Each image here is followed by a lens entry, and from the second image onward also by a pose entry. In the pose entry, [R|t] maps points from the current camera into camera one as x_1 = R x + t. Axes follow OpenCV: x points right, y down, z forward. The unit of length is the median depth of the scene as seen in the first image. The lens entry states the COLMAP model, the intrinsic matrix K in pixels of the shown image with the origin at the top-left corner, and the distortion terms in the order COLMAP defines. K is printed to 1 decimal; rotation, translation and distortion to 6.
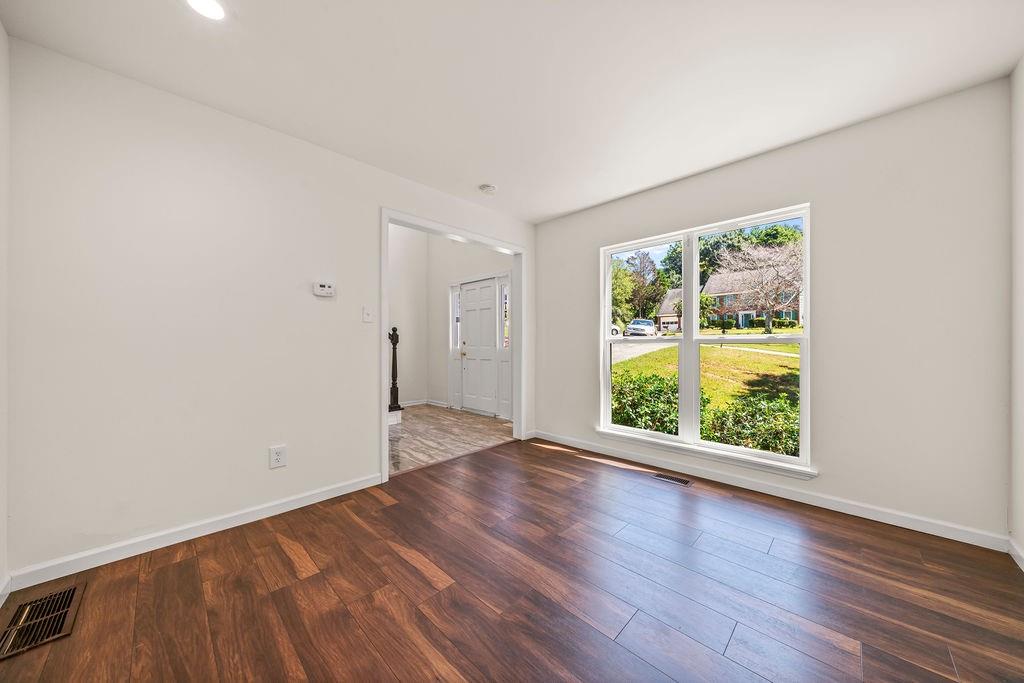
lens RADIAL K [[348.1, 0, 513.7], [0, 348.1, 339.2], [0, 0, 1]] dist [-0.008597, 0.000546]
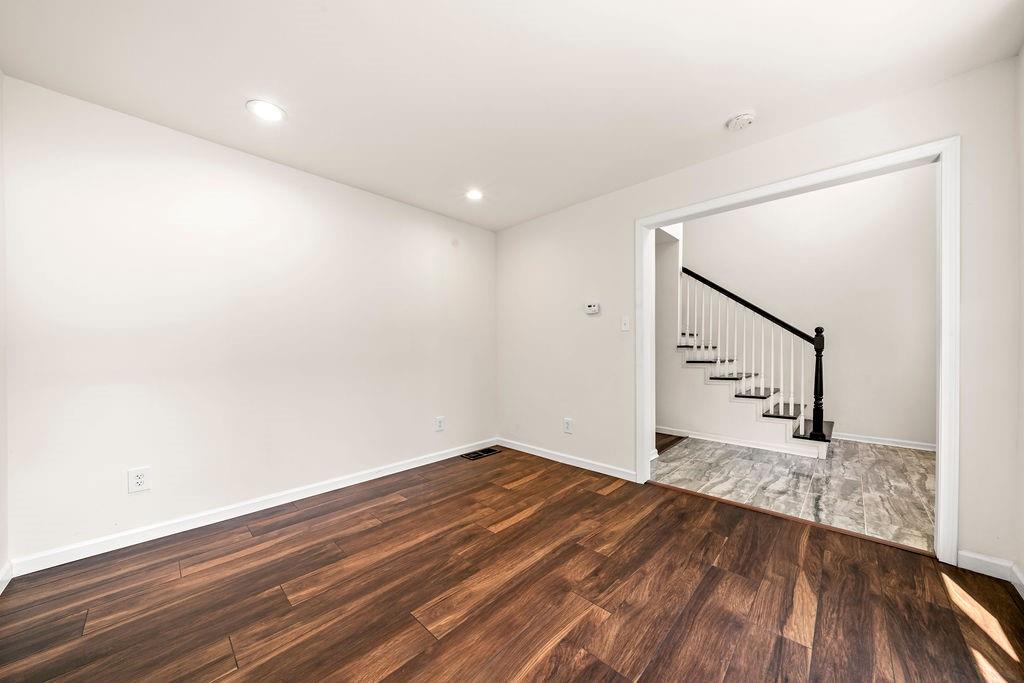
lens RADIAL K [[348.1, 0, 521.4], [0, 348.1, 350.1], [0, 0, 1]] dist [-0.008597, 0.000546]
pose [[0.020709, 0.004475, -0.999776, 0.860202], [0.014851, 0.999878, 0.004783, 0.001388], [0.999675, -0.014947, 0.020640, 0.814278]]
